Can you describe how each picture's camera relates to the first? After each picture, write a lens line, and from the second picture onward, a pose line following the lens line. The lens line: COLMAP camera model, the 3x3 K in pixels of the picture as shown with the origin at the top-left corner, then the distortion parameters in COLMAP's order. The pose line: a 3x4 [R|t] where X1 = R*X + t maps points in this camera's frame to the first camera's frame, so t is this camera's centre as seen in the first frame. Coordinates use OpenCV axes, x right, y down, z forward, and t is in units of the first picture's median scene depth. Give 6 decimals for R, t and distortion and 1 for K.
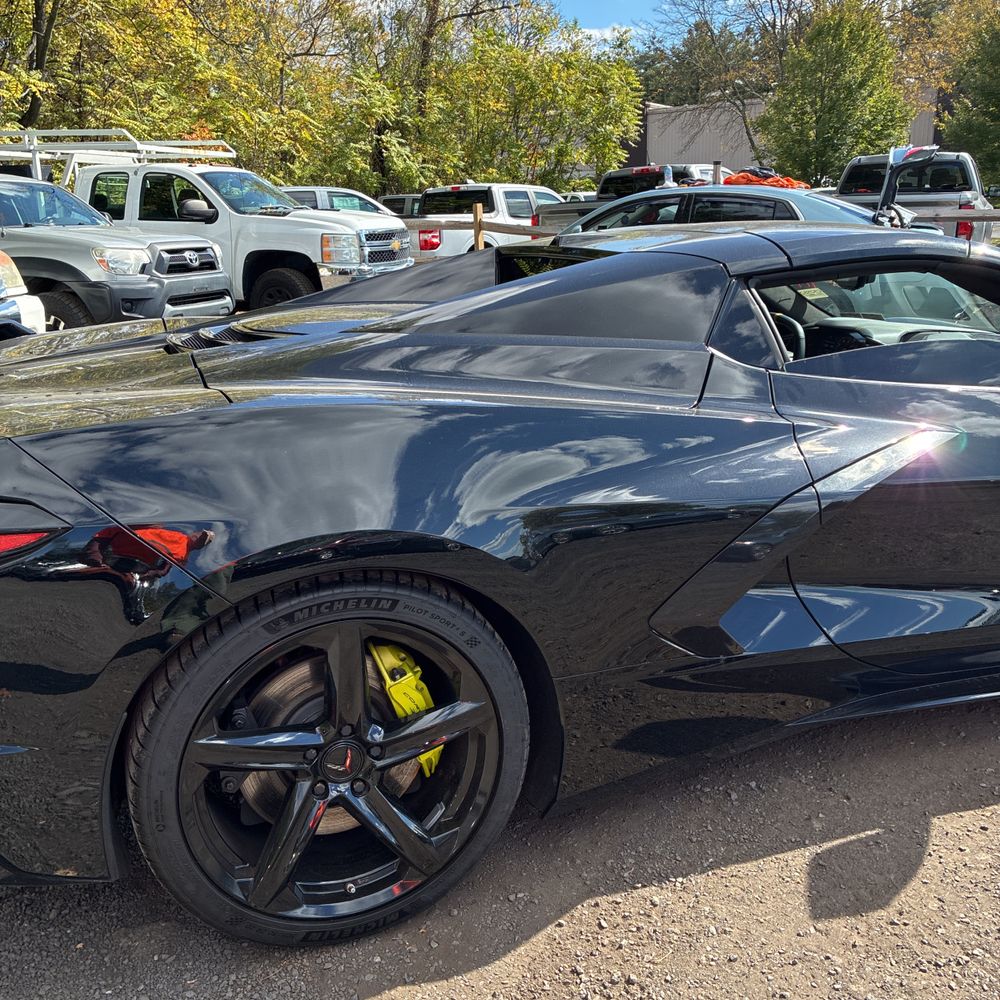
lens RADIAL K [[1004.9, 0, 486.9], [0, 1004.9, 509.6], [0, 0, 1]] dist [0.024384, 0.000000]
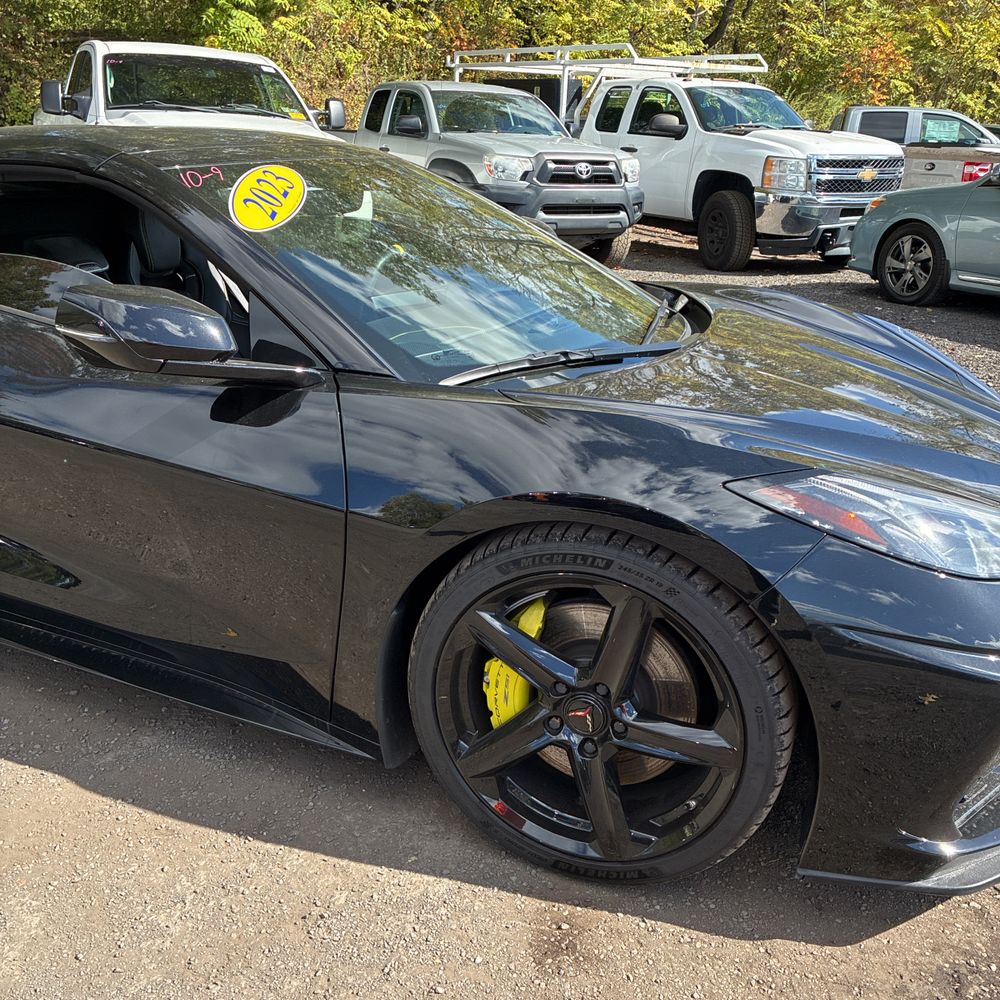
lens RADIAL K [[1004.9, 0, 496.2], [0, 1004.9, 504.1], [0, 0, 1]] dist [0.024384, 0.000000]
pose [[0.751365, 0.269006, -0.602567, 0.360996], [-0.229573, 0.962655, 0.143498, -0.047449], [0.618666, 0.030514, 0.785062, 0.143473]]
